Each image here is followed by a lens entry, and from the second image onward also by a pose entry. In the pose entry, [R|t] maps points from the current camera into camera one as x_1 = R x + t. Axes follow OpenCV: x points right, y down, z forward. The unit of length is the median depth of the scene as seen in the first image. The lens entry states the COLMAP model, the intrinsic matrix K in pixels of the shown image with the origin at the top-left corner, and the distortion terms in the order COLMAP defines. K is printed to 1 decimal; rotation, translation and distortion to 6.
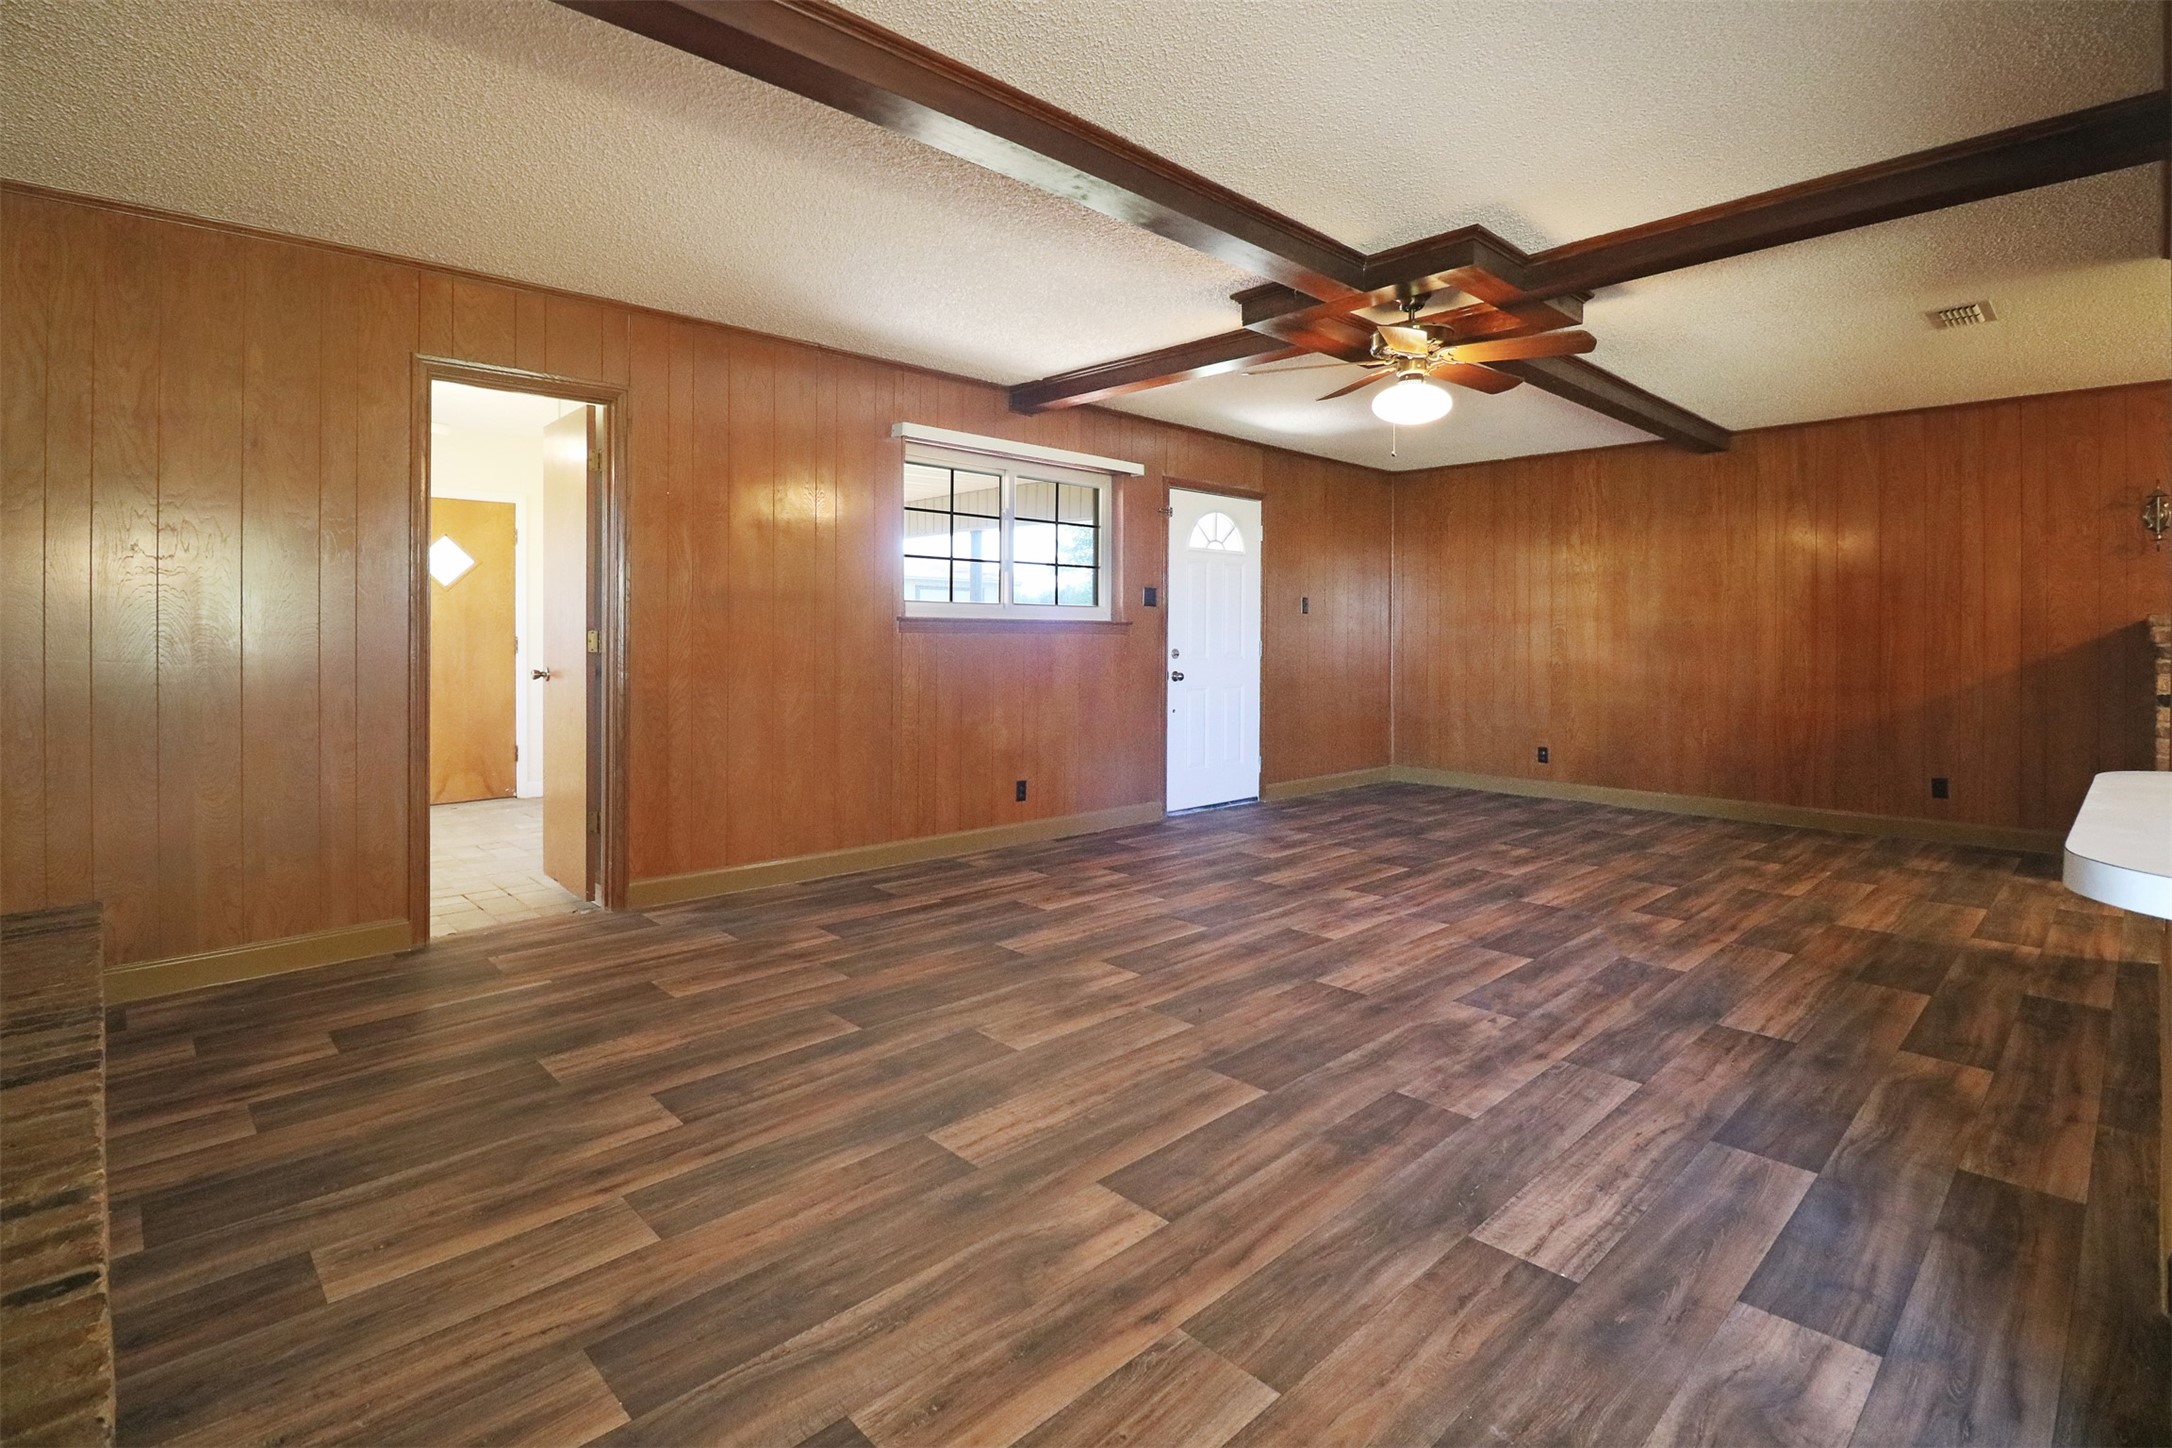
lens RADIAL K [[1011.6, 0, 1096.2], [0, 1011.6, 717.7], [0, 0, 1]] dist [0.001149, -0.000659]
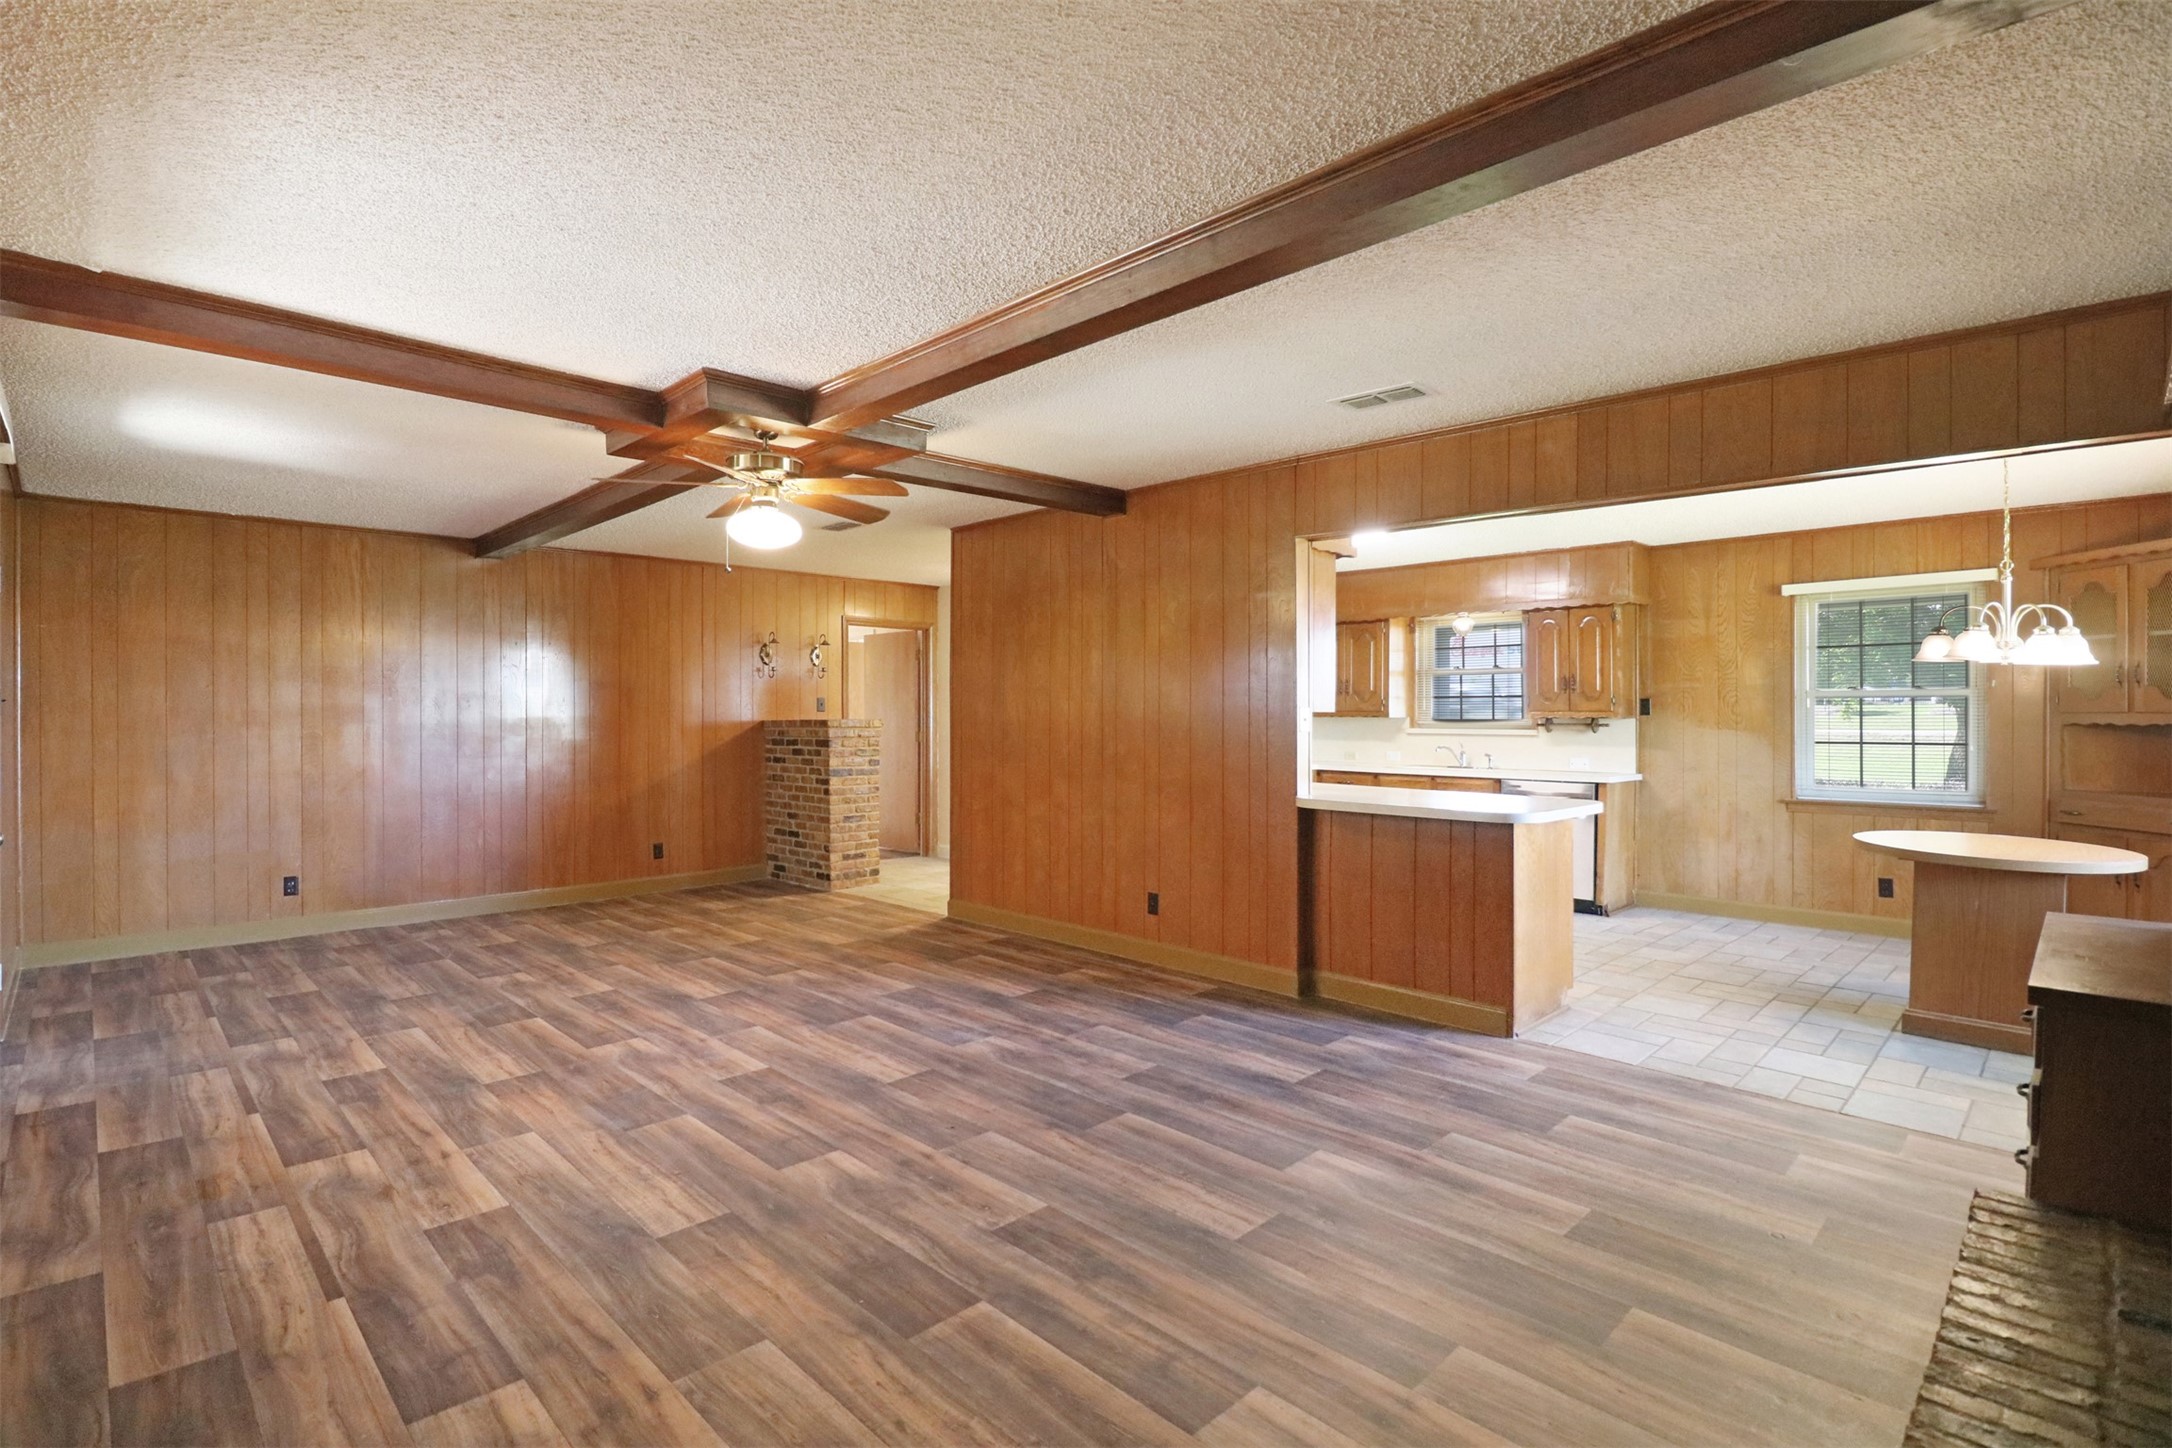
lens RADIAL K [[1048.3, 0, 1094.1], [0, 1048.3, 718.2], [0, 0, 1]] dist [-0.008082, -0.003757]
pose [[-0.015565, -0.005227, 0.999865, -1.085165], [0.082630, 0.996559, 0.006496, -0.132887], [-0.996459, 0.082720, -0.015079, 0.958596]]
